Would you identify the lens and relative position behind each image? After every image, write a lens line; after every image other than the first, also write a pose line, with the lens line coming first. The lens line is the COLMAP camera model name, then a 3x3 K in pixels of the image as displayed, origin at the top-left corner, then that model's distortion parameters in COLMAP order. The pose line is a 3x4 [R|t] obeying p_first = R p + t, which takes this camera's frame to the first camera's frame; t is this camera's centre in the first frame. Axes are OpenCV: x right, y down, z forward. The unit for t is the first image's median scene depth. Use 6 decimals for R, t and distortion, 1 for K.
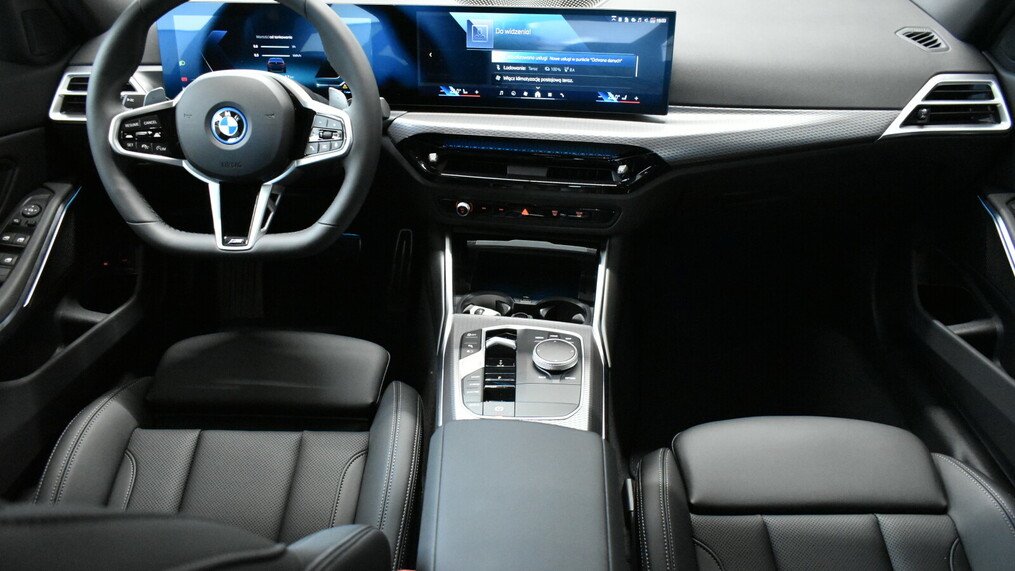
lens RADIAL K [[783.9, 0, 507.5], [0, 783.9, 285.5], [0, 0, 1]] dist [-0.003913, 0.000232]
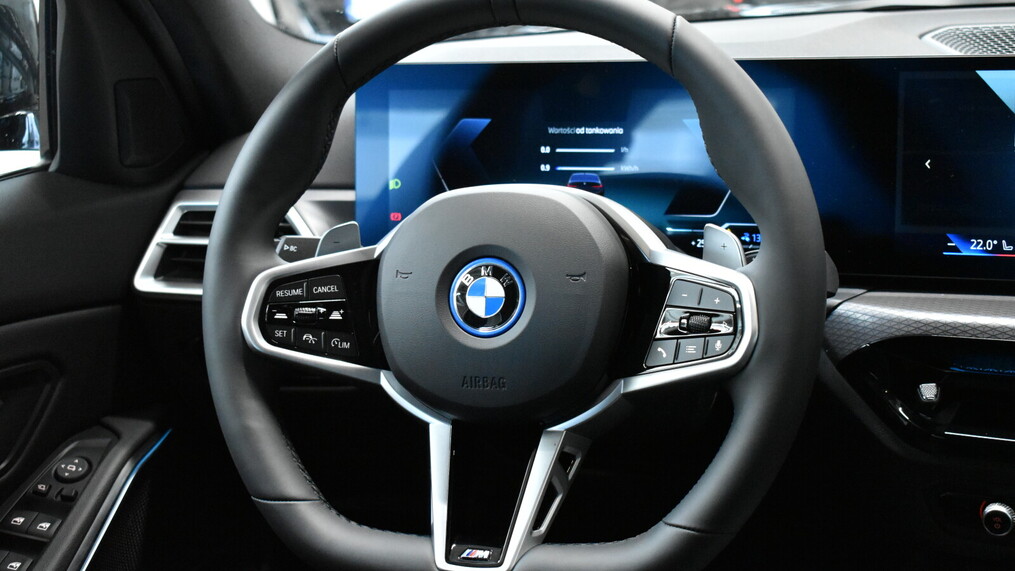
lens RADIAL K [[1602.8, 0, 507.5], [0, 1602.8, 285.5], [0, 0, 1]] dist [-0.025436, 0.015229]
pose [[0.959471, 0.016252, -0.281338, -0.079141], [-0.089333, 0.964388, -0.248951, 0.018885], [0.267273, 0.263994, 0.926754, 0.134583]]
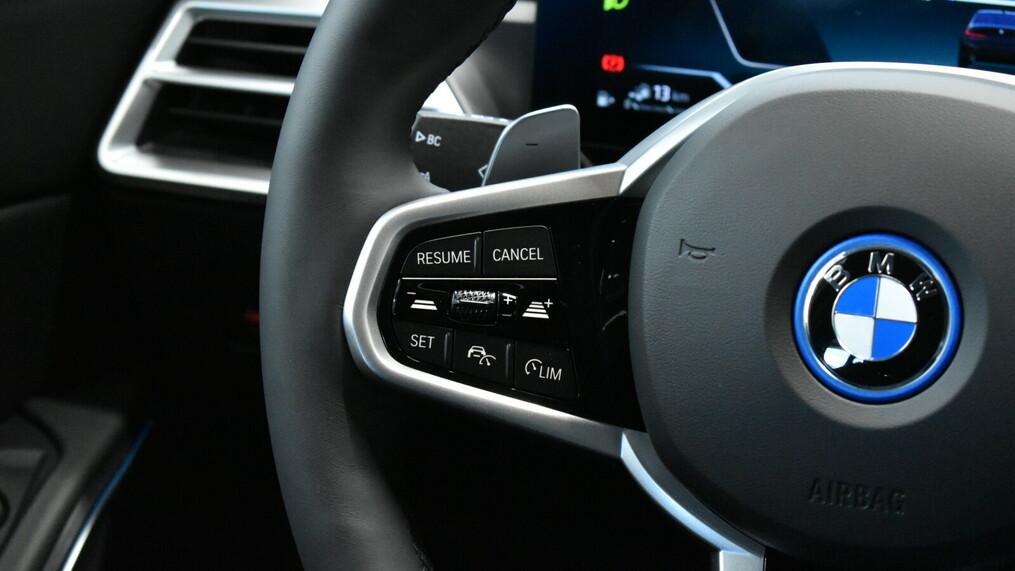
lens RADIAL K [[2348.0, 0, 507.5], [0, 2348.0, 285.5], [0, 0, 1]] dist [-0.024092, -0.048993]
pose [[0.950758, 0.114252, -0.288108, -0.254385], [-0.155469, 0.979973, -0.124432, -0.110772], [0.268121, 0.163096, 0.949479, 0.341855]]
